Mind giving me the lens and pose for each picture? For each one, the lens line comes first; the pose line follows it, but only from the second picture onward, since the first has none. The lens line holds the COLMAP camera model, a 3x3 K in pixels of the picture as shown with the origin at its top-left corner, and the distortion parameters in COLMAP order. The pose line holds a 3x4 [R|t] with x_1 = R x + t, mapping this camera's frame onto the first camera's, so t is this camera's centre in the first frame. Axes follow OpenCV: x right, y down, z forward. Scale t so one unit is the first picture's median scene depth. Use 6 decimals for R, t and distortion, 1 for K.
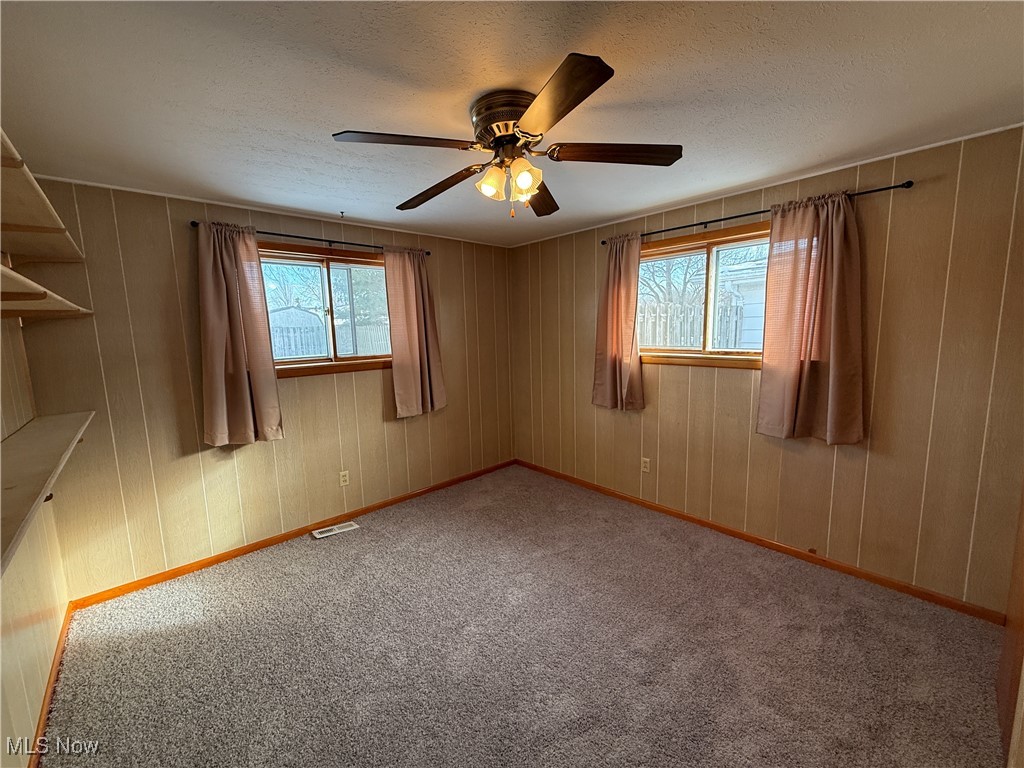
lens RADIAL K [[406.2, 0, 509.4], [0, 406.2, 383.3], [0, 0, 1]] dist [0.004406, 0.000386]
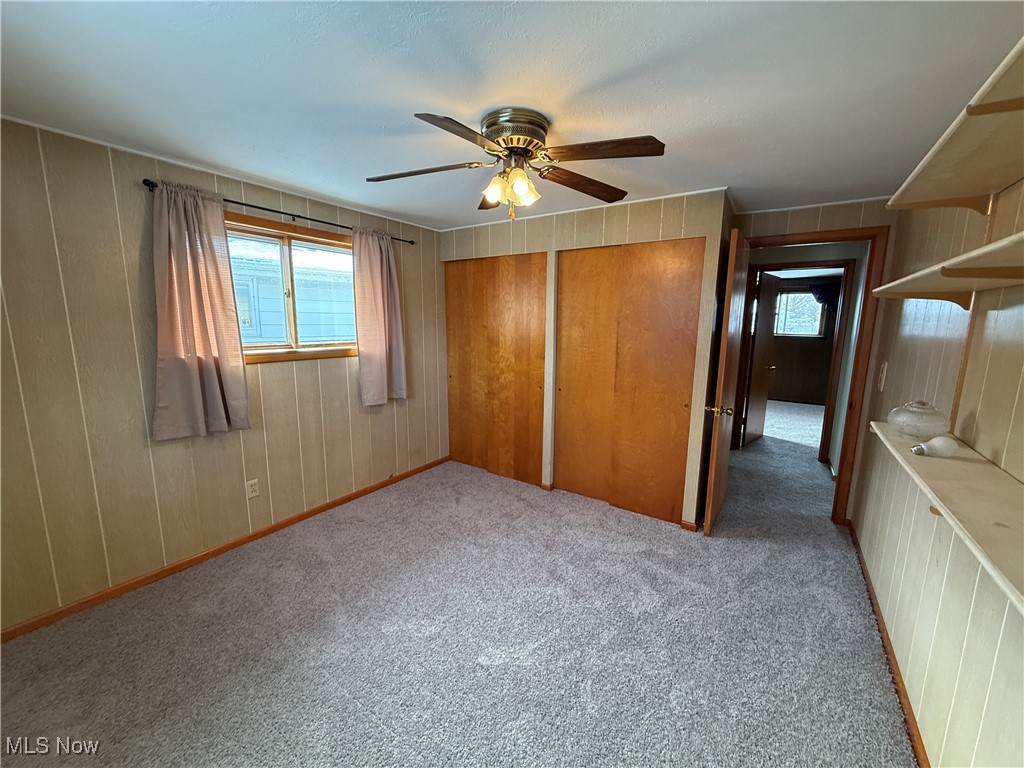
lens RADIAL K [[406.2, 0, 508.9], [0, 406.2, 386.1], [0, 0, 1]] dist [0.004406, 0.000386]
pose [[-0.228734, -0.140718, 0.963265, -0.638281], [0.121270, 0.977671, 0.171619, -0.093587], [-0.965906, 0.156070, -0.206562, 0.751907]]
